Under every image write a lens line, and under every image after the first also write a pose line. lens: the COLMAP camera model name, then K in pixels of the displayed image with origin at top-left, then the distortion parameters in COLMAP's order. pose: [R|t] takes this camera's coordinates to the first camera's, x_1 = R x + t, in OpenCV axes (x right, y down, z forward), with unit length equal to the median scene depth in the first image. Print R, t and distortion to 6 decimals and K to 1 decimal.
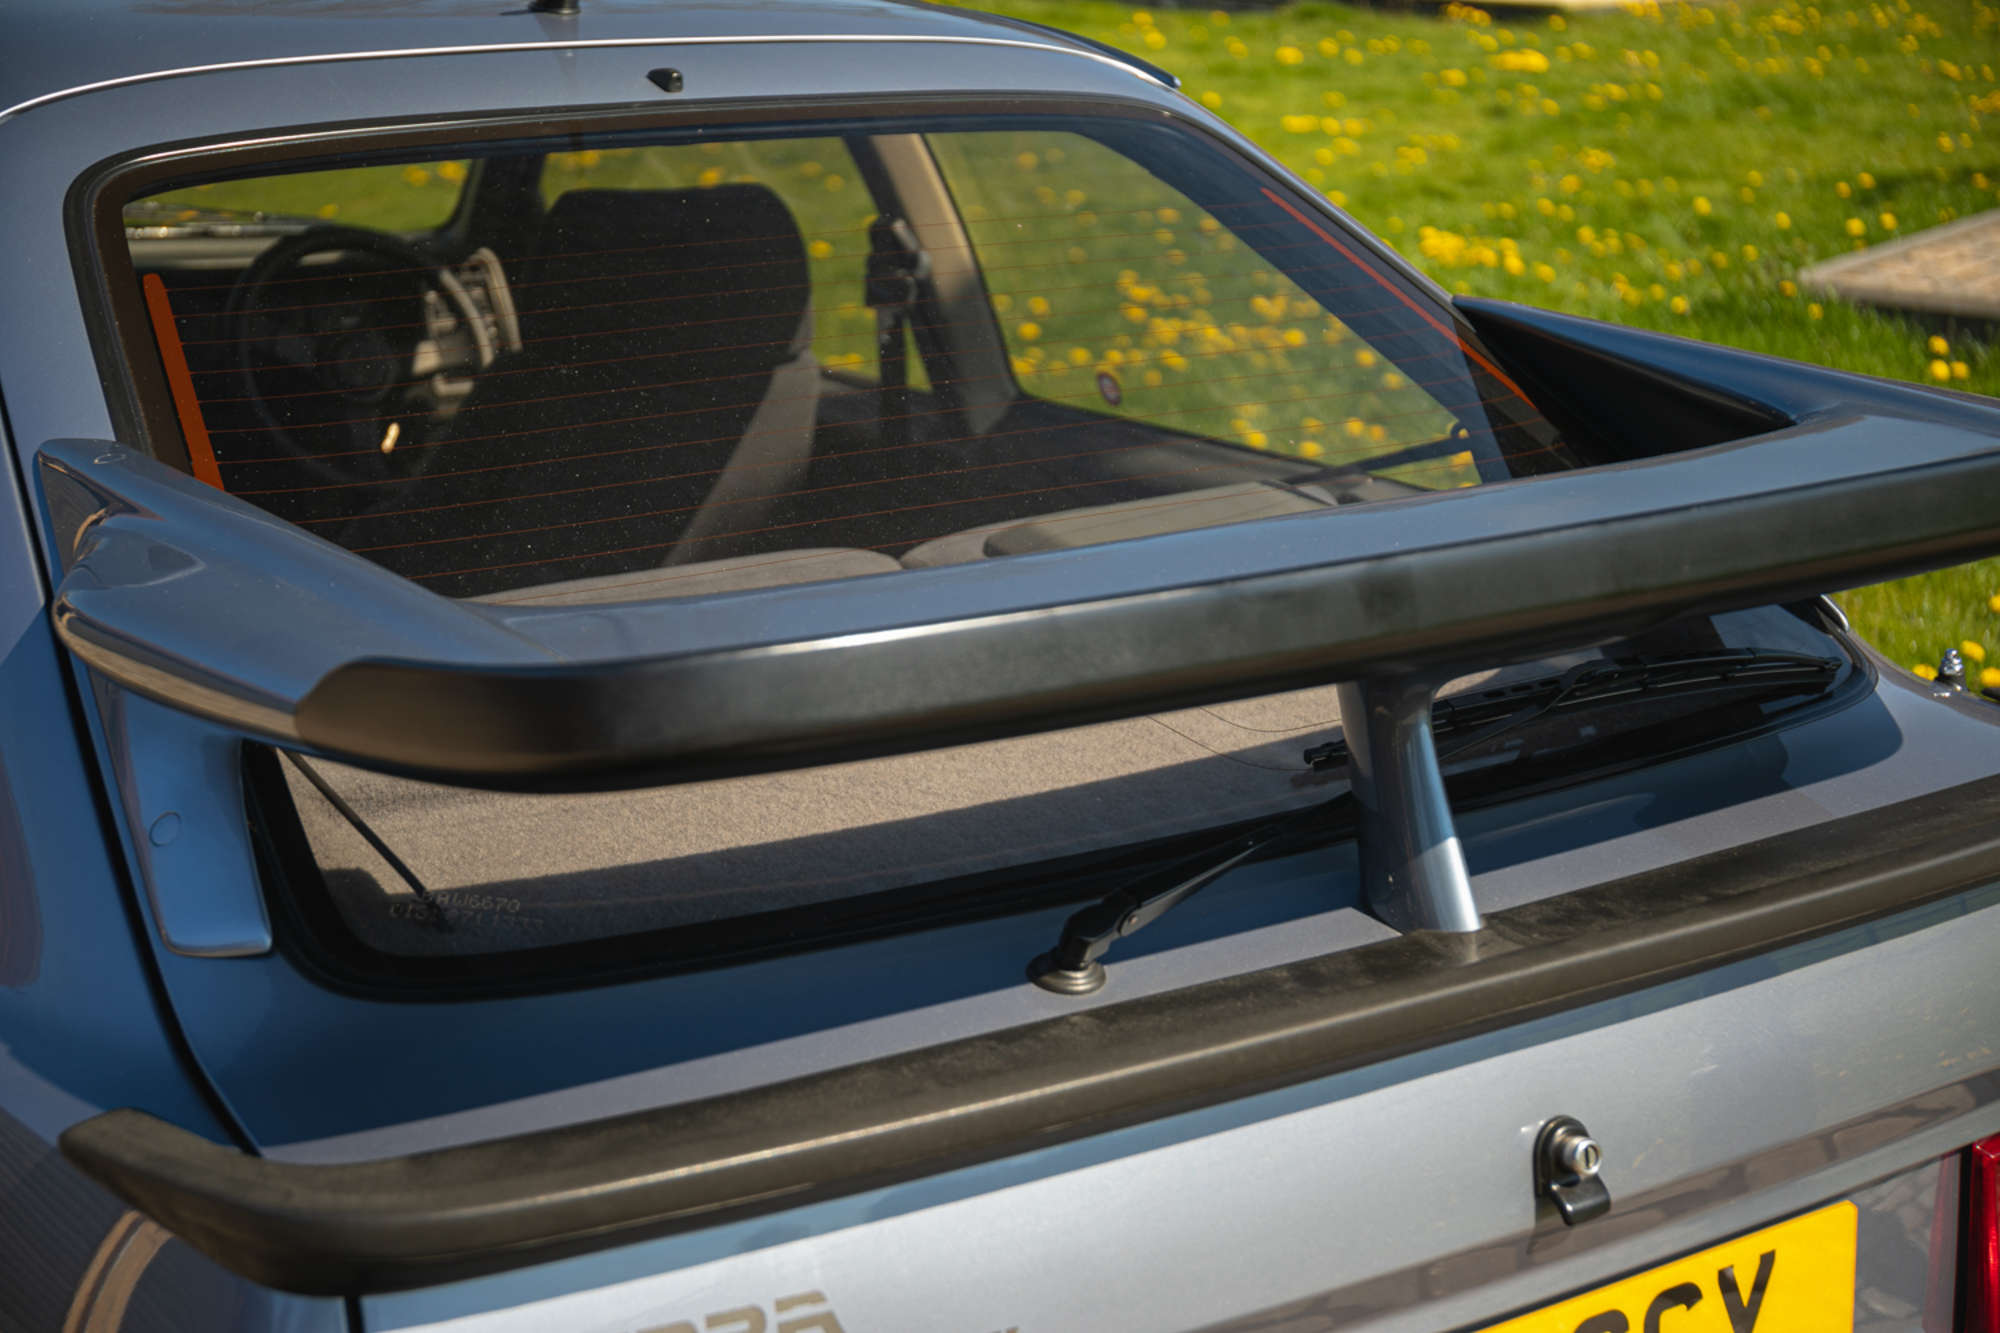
lens RADIAL K [[3340.7, 0, 1011.1], [0, 3340.7, 675.0], [0, 0, 1]] dist [0.090636, 0.000000]
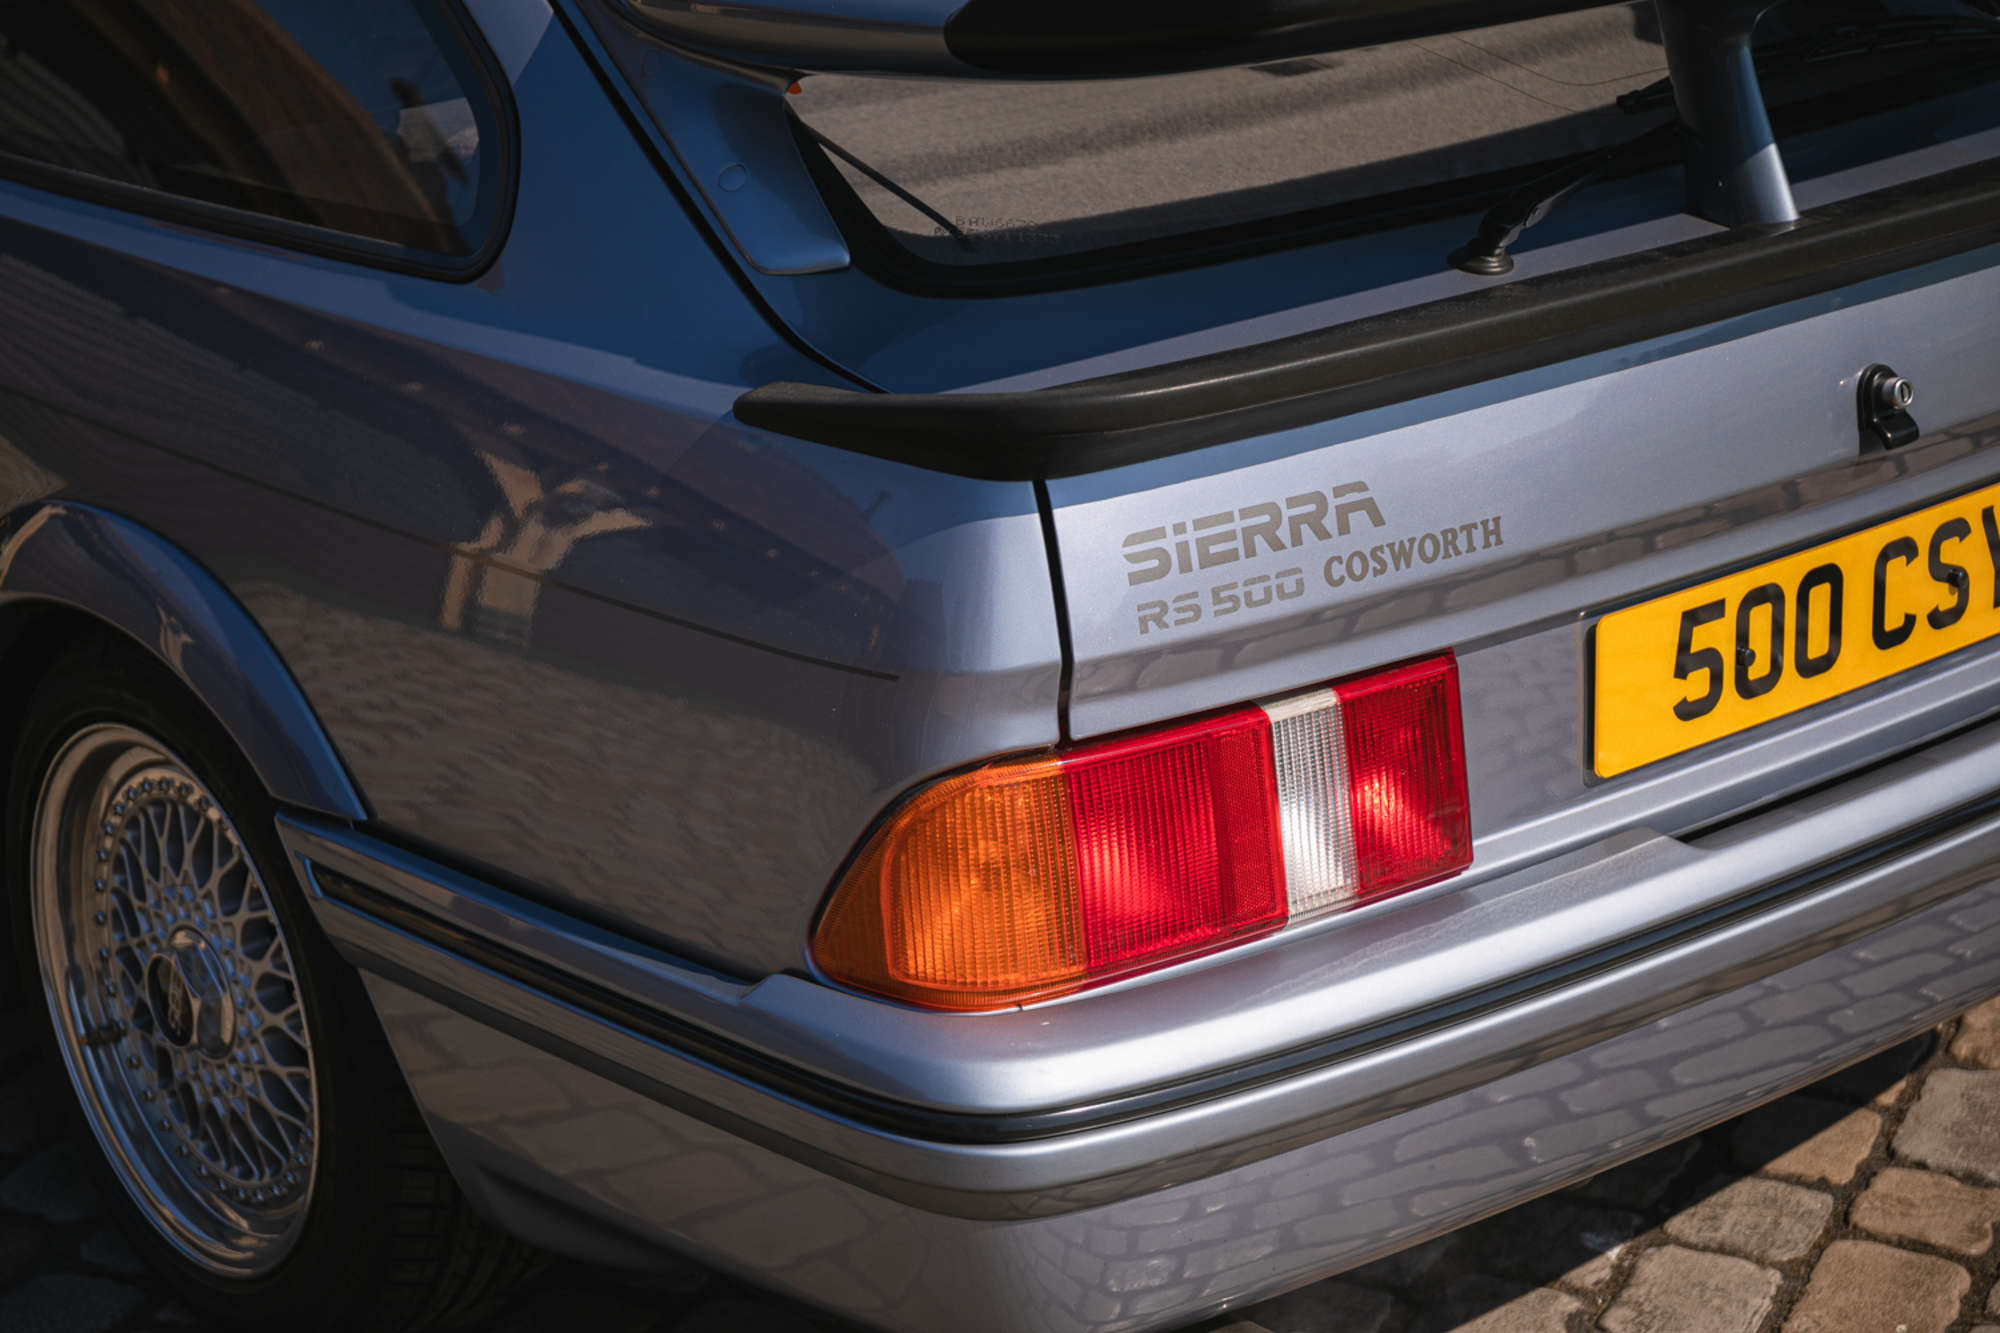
lens RADIAL K [[3927.0, 0, 997.8], [0, 3927.0, 674.8], [0, 0, 1]] dist [0.125588, 0.000000]
pose [[0.994766, -0.057477, 0.084477, -0.255852], [0.051134, 0.995839, 0.075426, 0.108646], [-0.088461, -0.070712, 0.993567, -0.368401]]
